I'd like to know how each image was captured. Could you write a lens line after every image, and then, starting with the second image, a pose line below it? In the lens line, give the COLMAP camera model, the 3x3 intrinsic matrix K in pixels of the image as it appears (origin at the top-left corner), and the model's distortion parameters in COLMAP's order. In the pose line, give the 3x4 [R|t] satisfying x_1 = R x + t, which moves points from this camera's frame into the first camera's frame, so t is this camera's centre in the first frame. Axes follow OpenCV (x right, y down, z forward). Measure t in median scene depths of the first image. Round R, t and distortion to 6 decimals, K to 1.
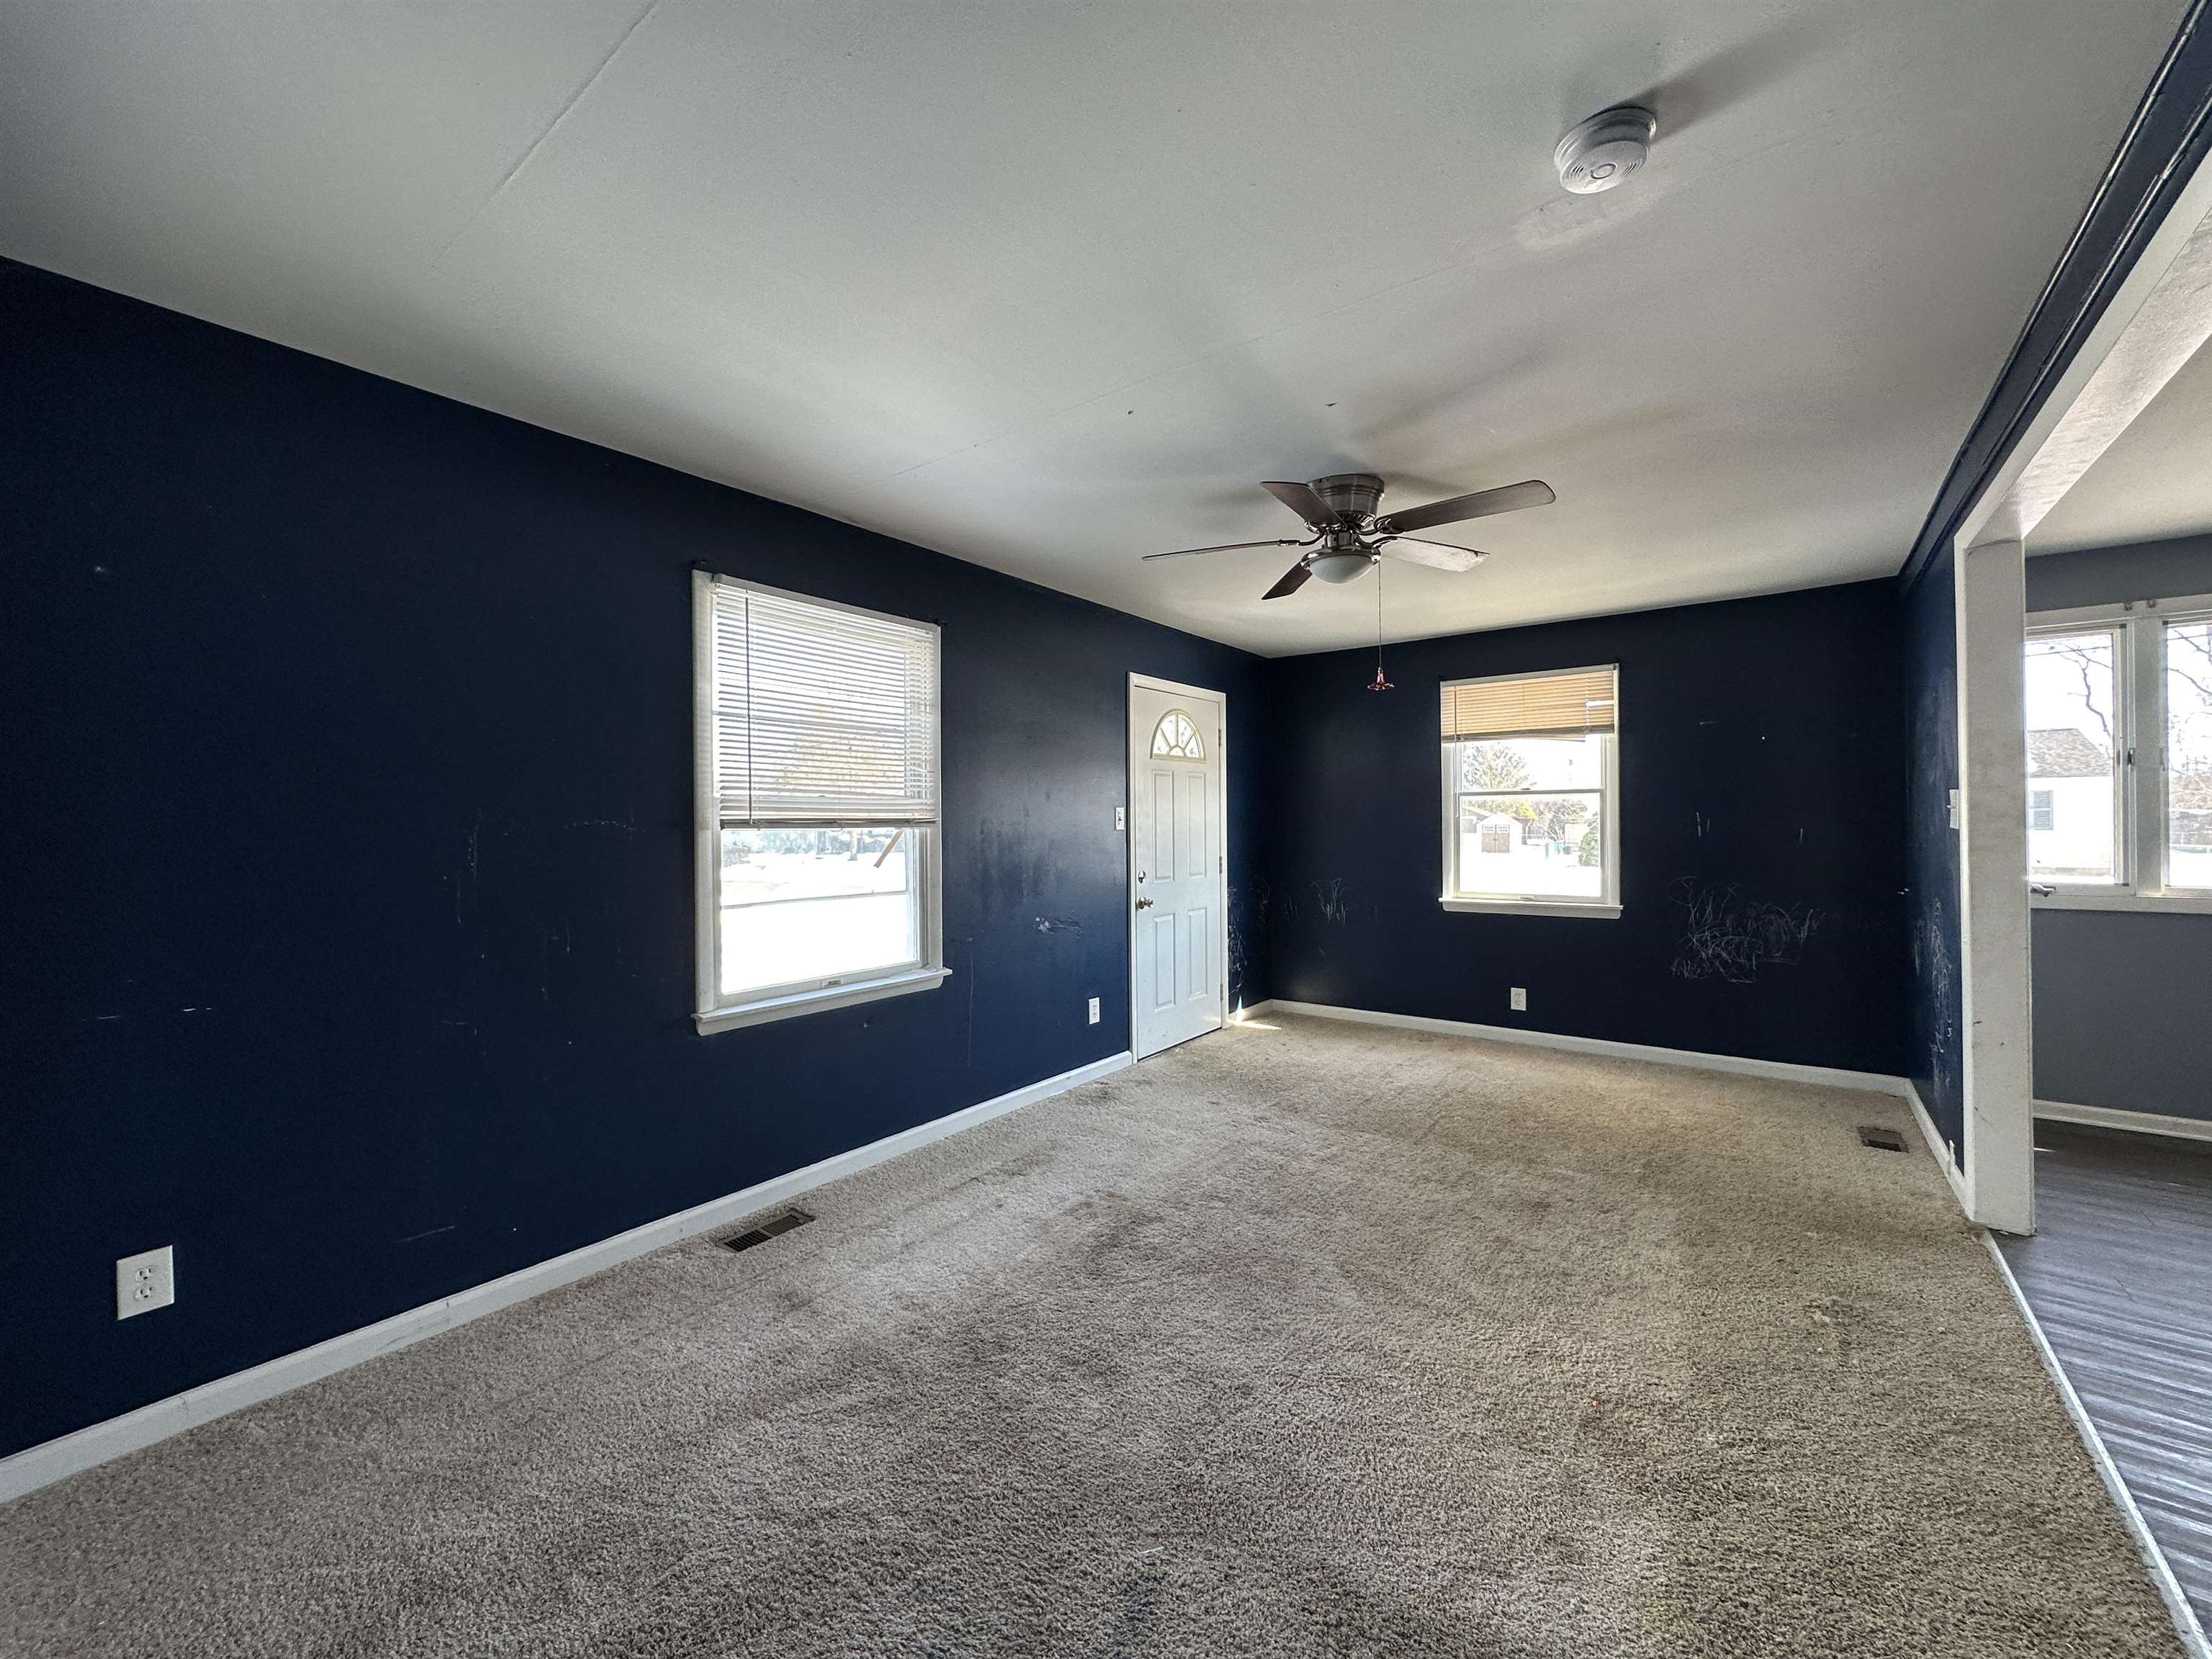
lens RADIAL K [[878.7, 0, 1107.6], [0, 878.7, 836.6], [0, 0, 1]] dist [-0.002596, 0.000954]
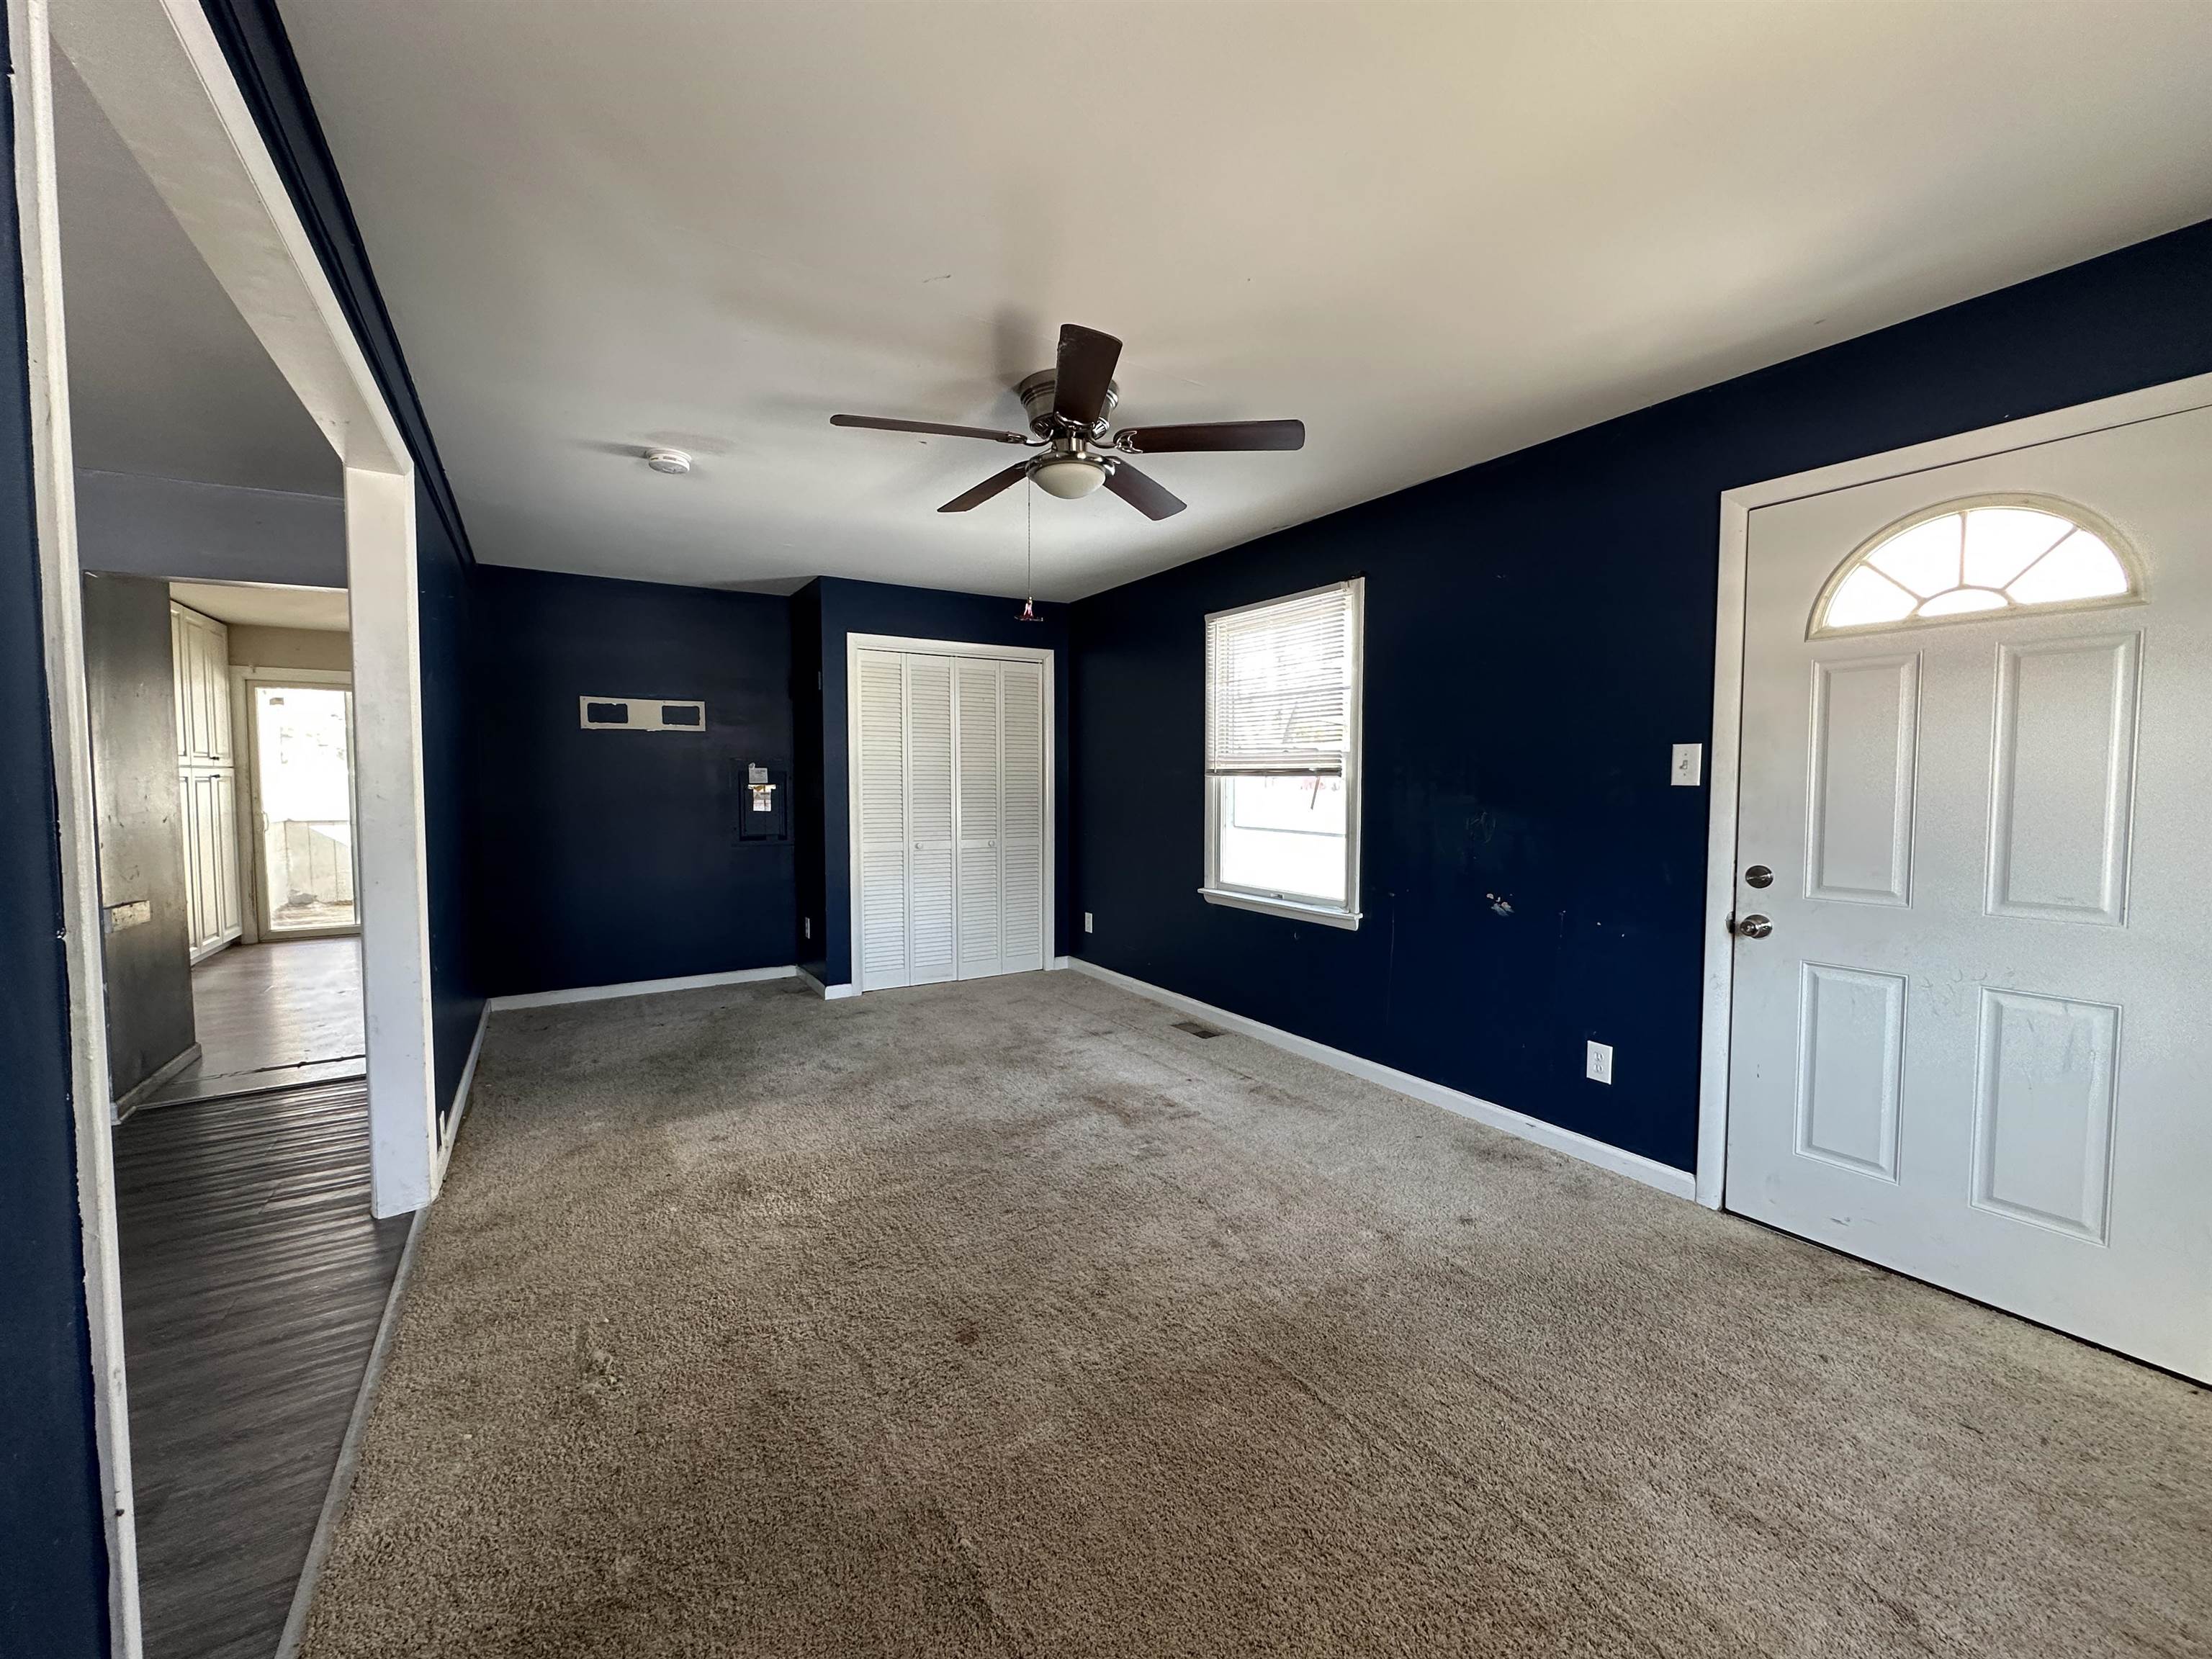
lens RADIAL K [[878.7, 0, 1101.5], [0, 878.7, 832.3], [0, 0, 1]] dist [-0.002596, 0.000954]
pose [[-0.358823, 0.068927, -0.930857, 0.972268], [-0.012861, 0.996810, 0.078768, -0.024448], [0.933317, 0.040236, -0.356792, 1.206945]]
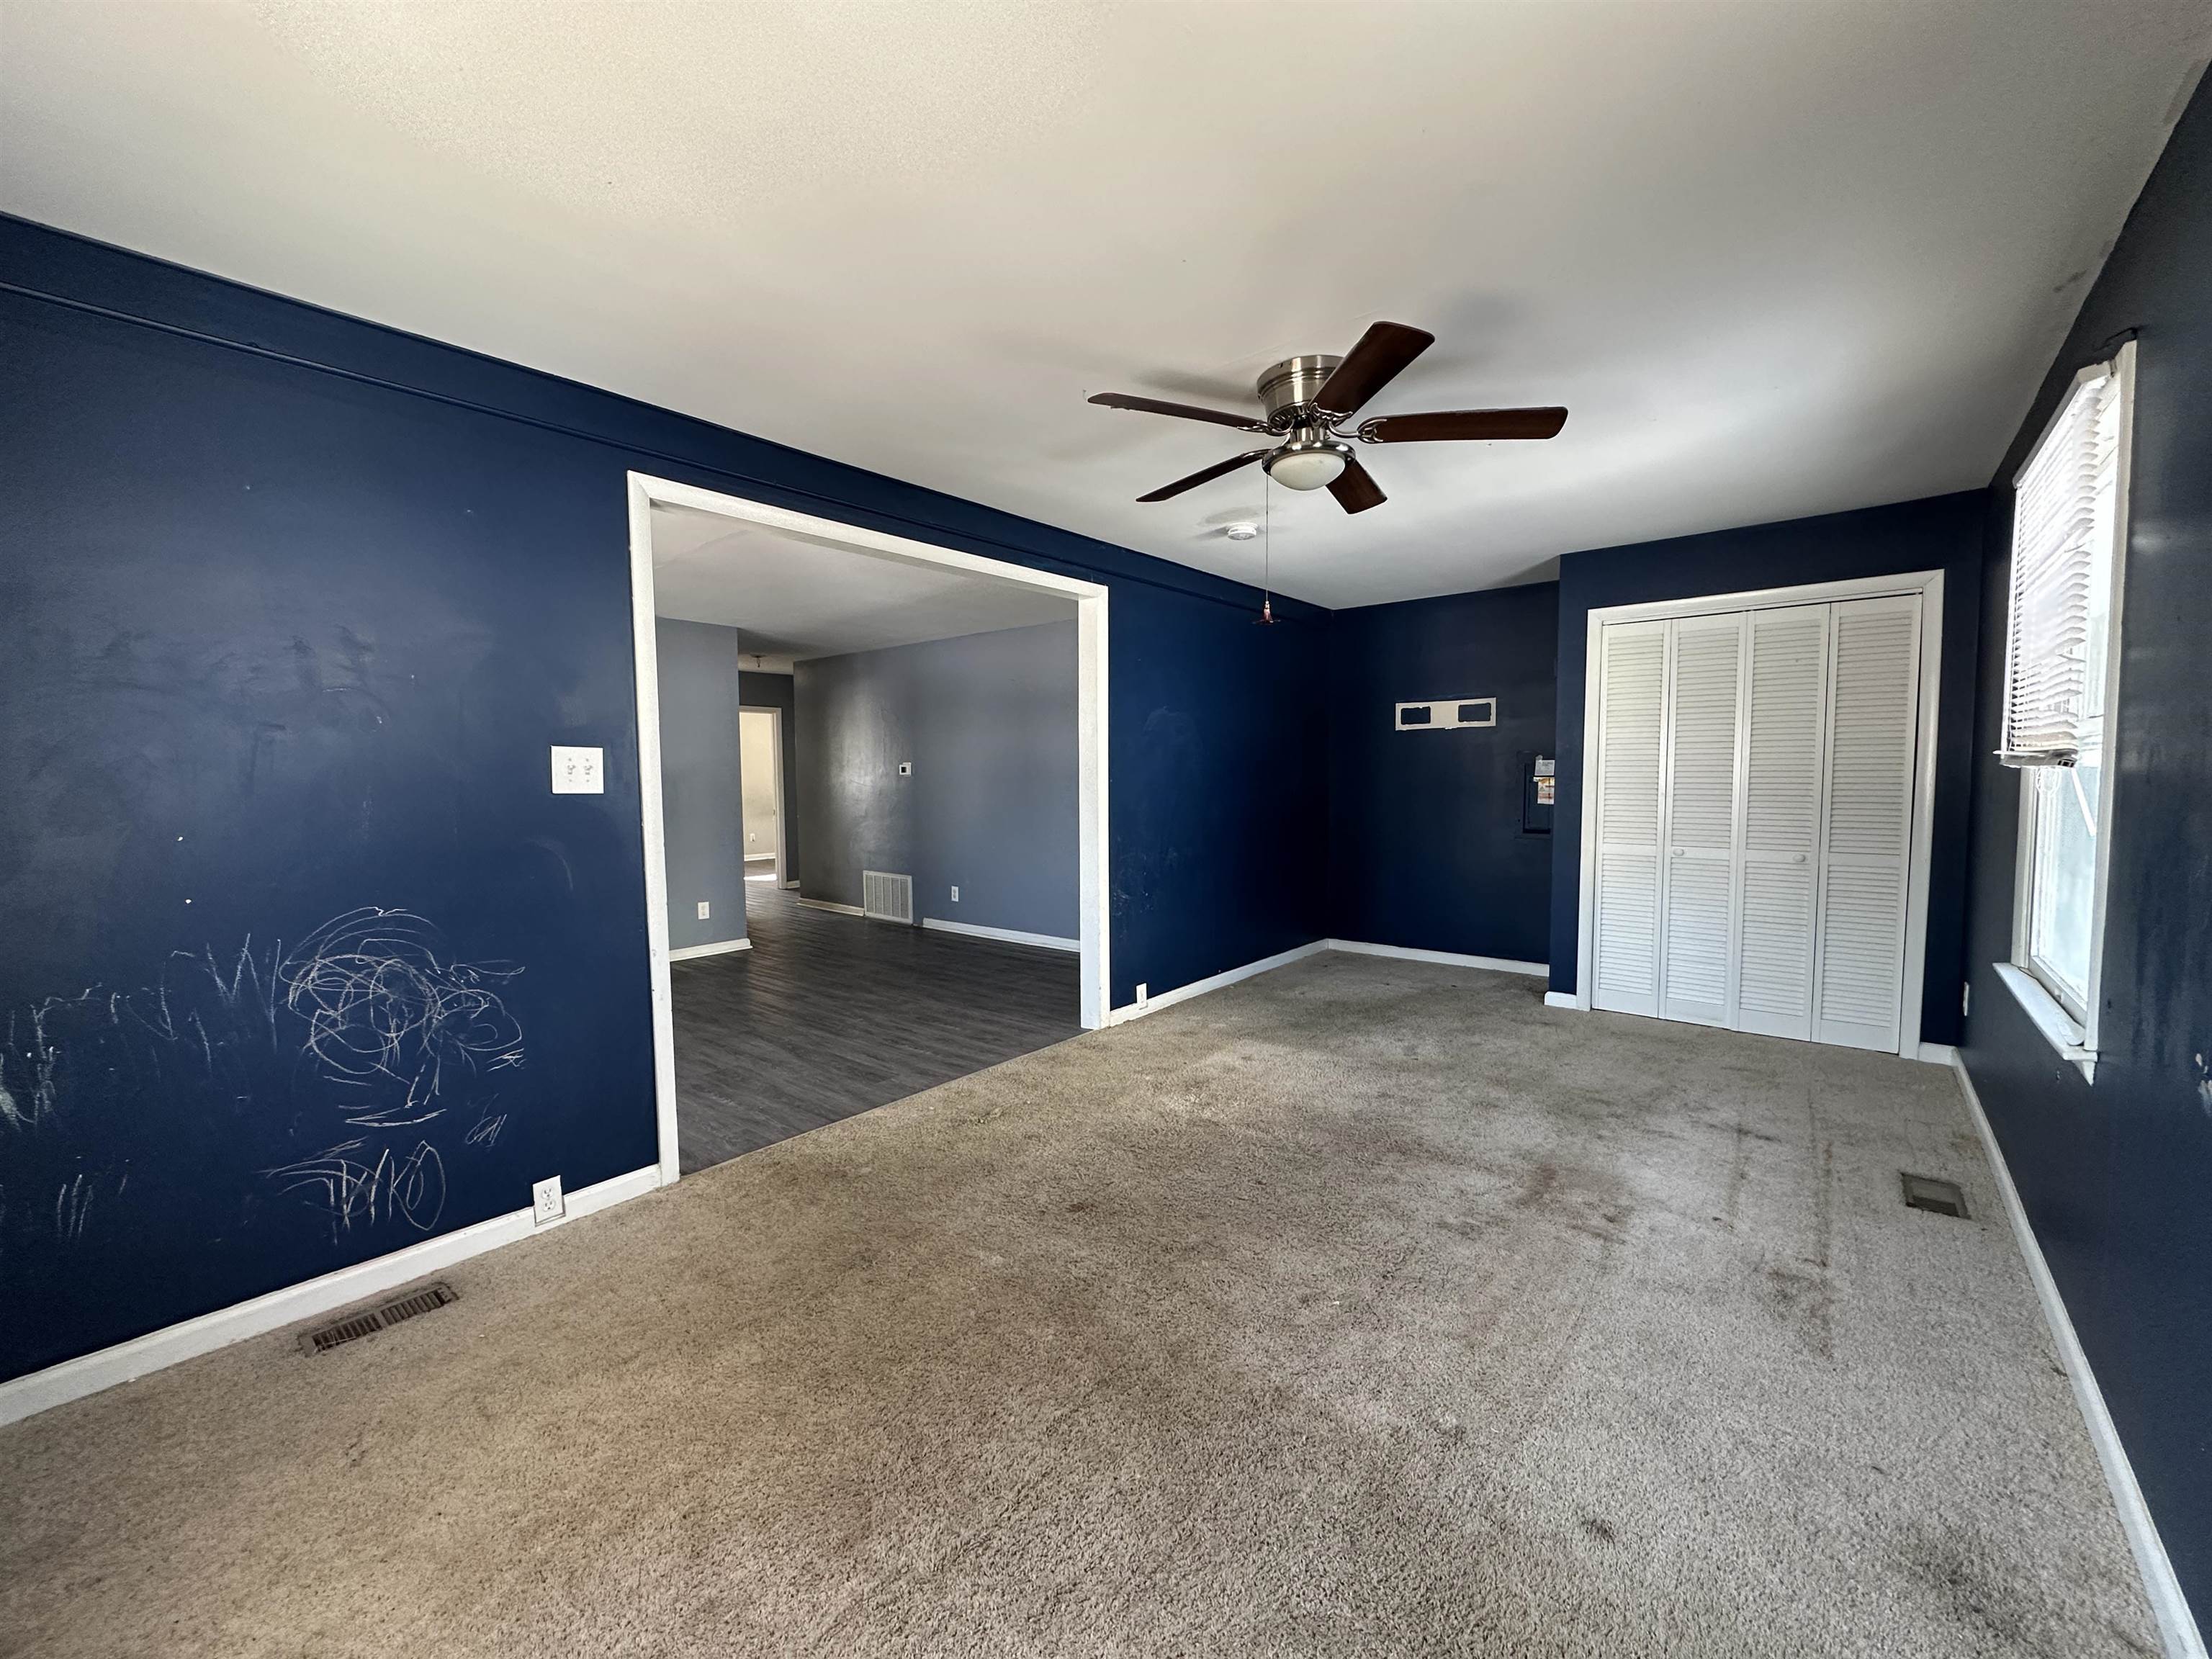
lens RADIAL K [[878.7, 0, 1104.8], [0, 878.7, 830.7], [0, 0, 1]] dist [-0.002596, 0.000954]
pose [[-0.998538, 0.017711, 0.051074, 0.379465], [0.021937, 0.996275, 0.083391, -0.030016], [-0.049406, 0.084390, -0.995207, 1.683651]]
